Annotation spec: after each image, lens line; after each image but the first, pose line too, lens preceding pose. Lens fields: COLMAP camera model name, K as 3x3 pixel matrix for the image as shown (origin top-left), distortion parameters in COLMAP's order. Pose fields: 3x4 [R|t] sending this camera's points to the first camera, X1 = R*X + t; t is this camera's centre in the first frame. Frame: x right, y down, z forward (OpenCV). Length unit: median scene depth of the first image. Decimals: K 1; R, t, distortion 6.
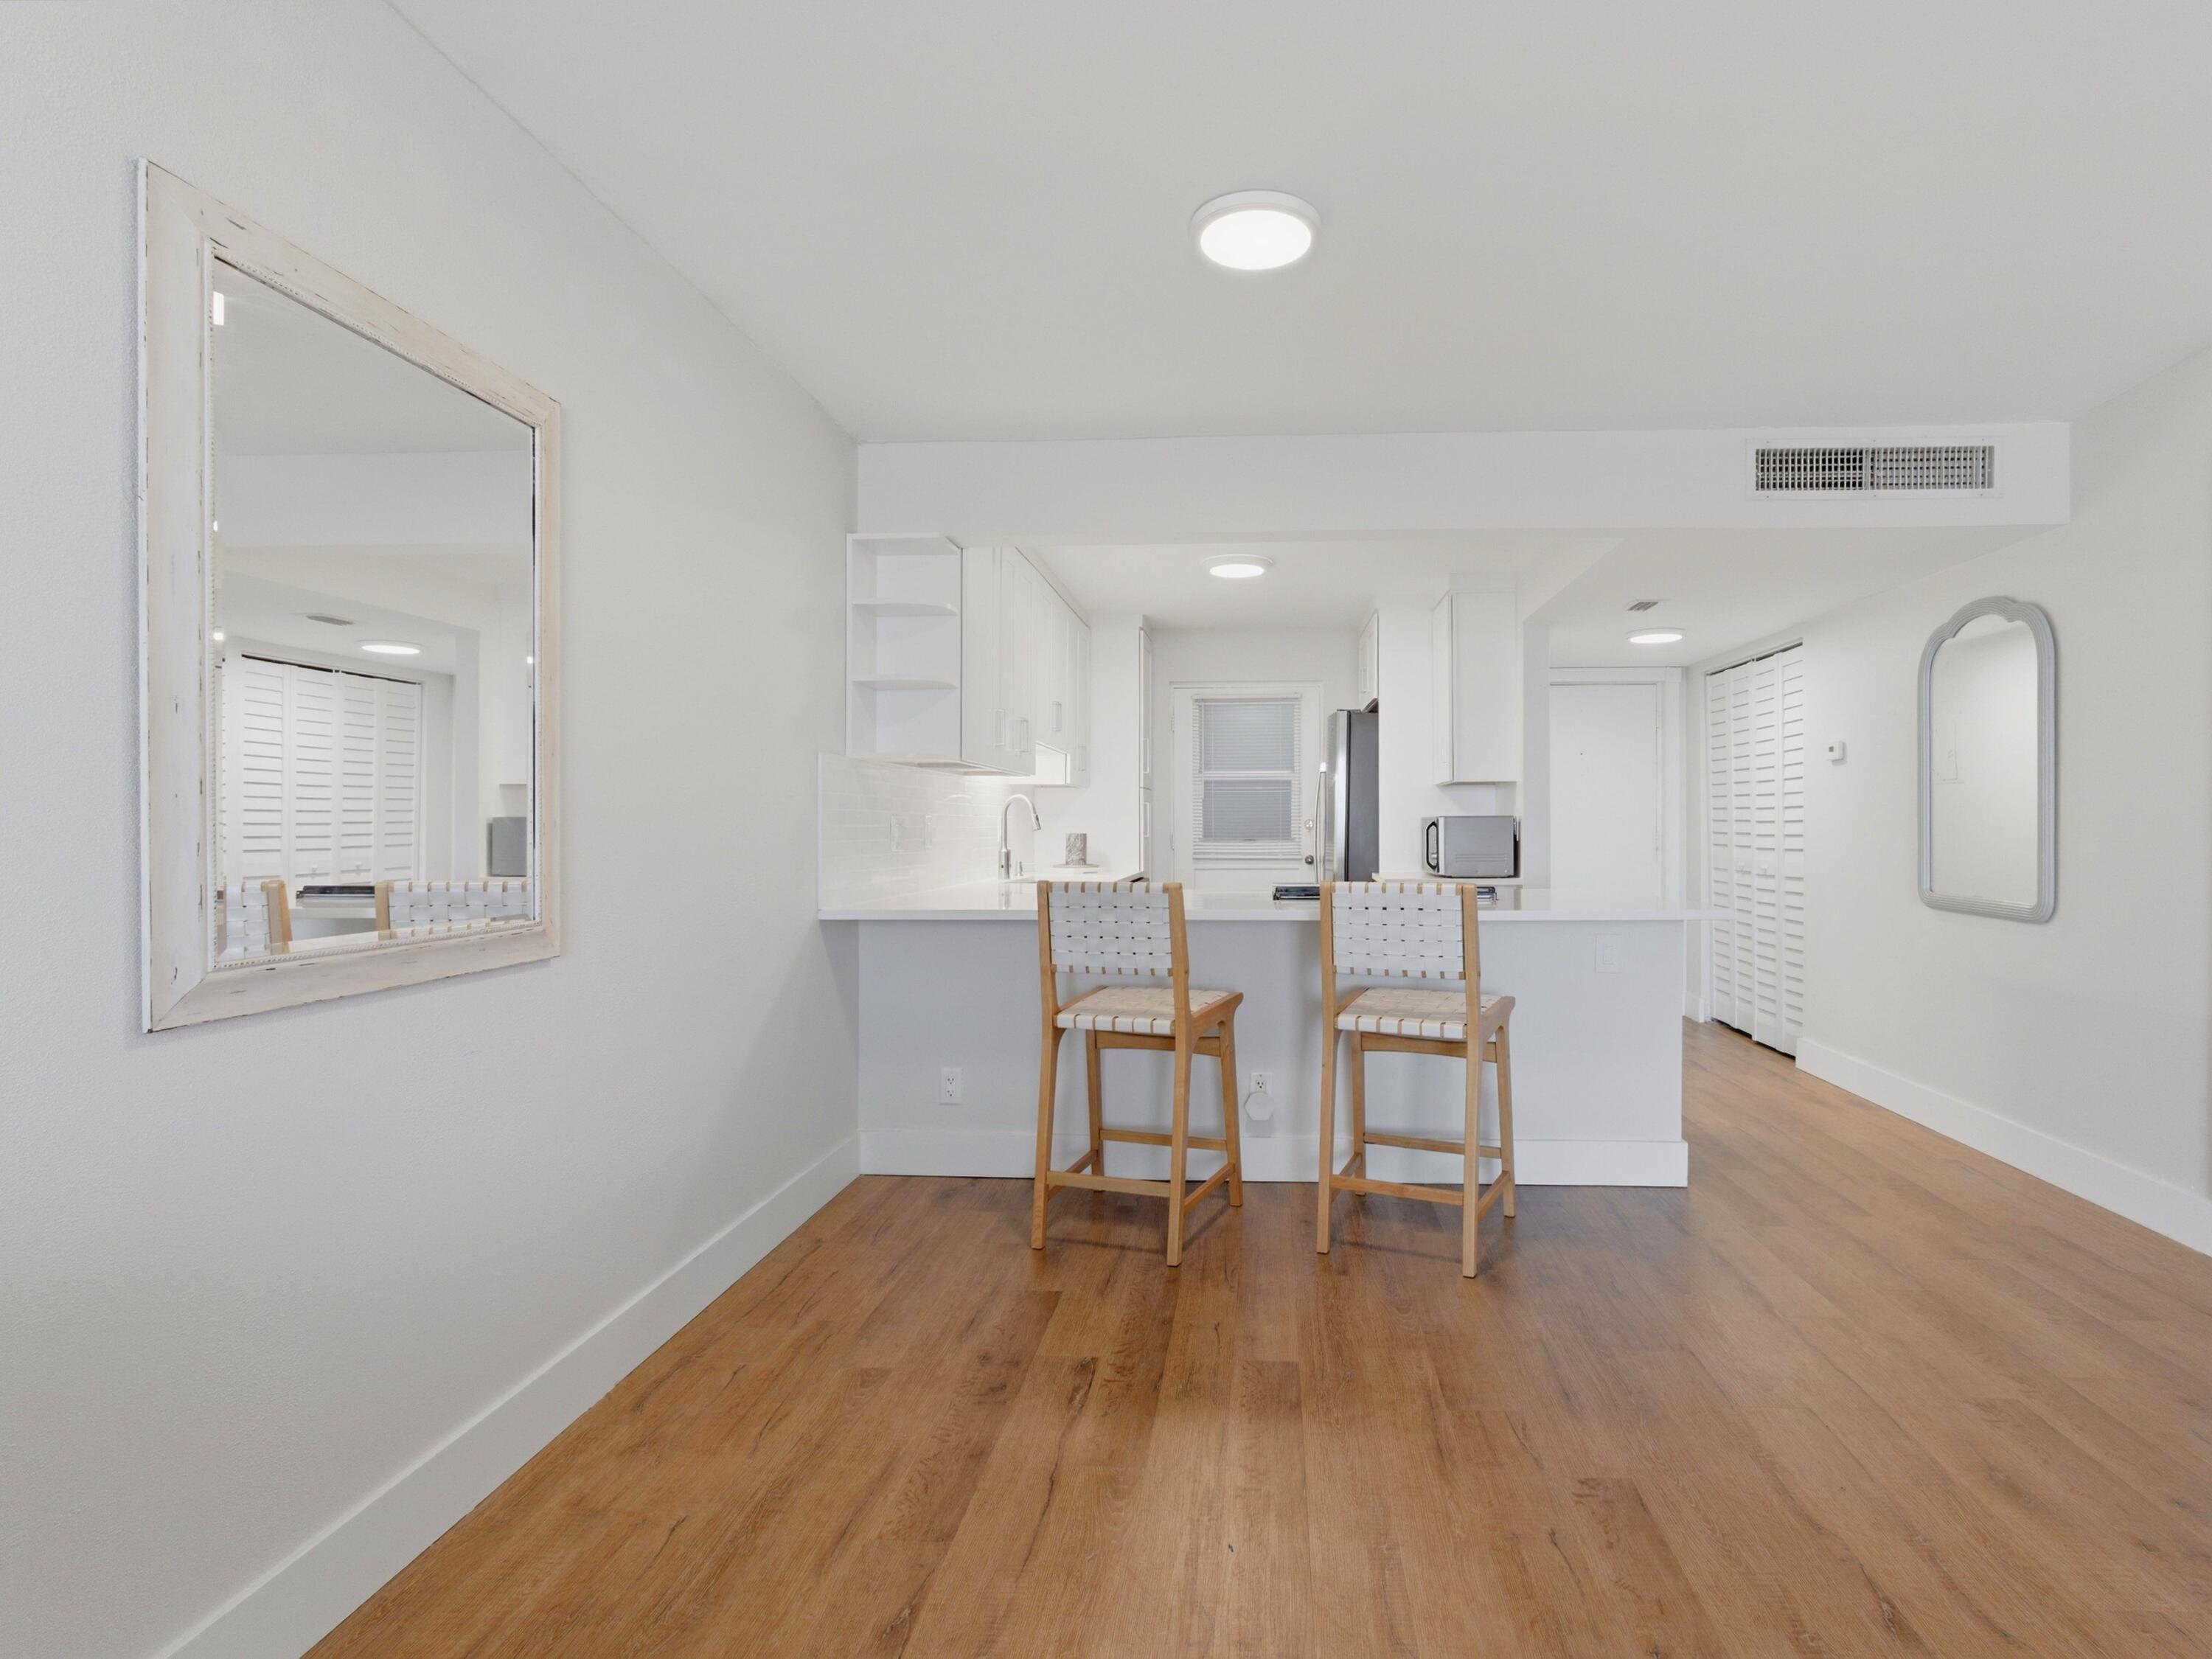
lens RADIAL K [[1069.2, 0, 1218.3], [0, 1069.2, 835.8], [0, 0, 1]] dist [-0.019889, 0.008957]
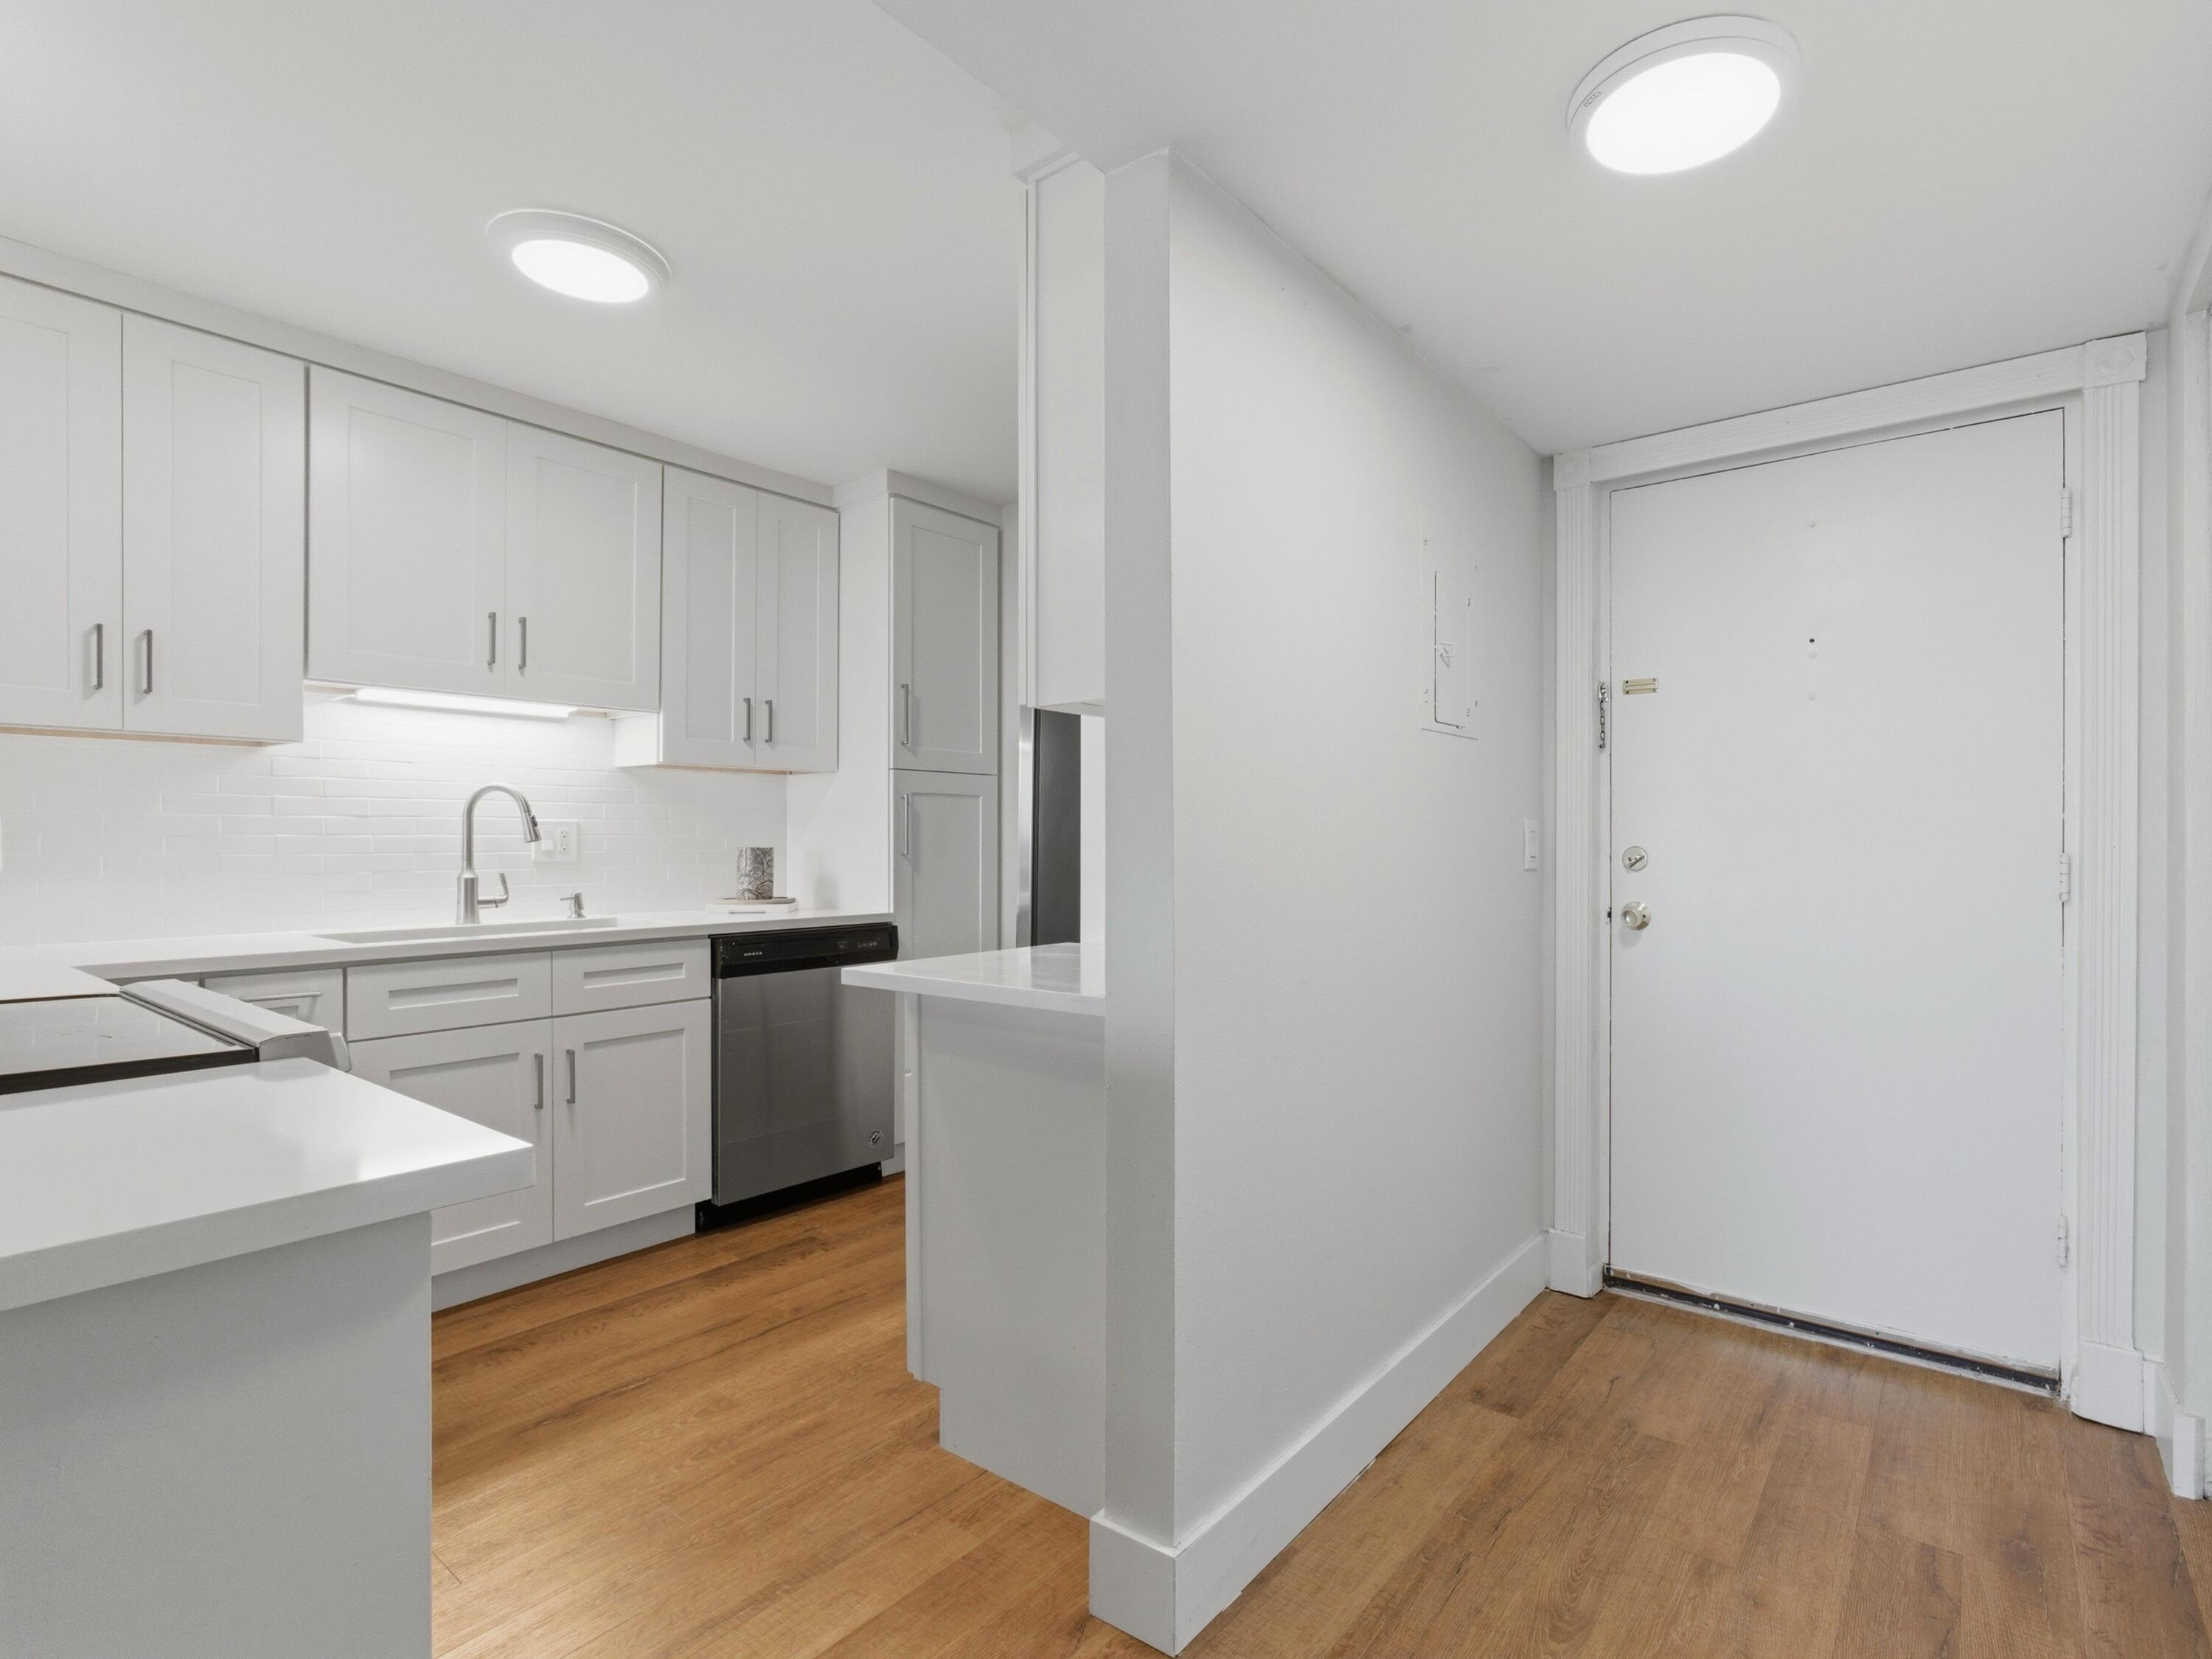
lens RADIAL K [[1069.2, 0, 1218.3], [0, 1069.2, 835.8], [0, 0, 1]] dist [-0.019889, 0.008957]
pose [[0.842967, -0.002491, -0.537959, 0.938675], [-0.003088, 0.999950, -0.009470, -0.008883], [0.537956, 0.009645, 0.842918, 1.463845]]
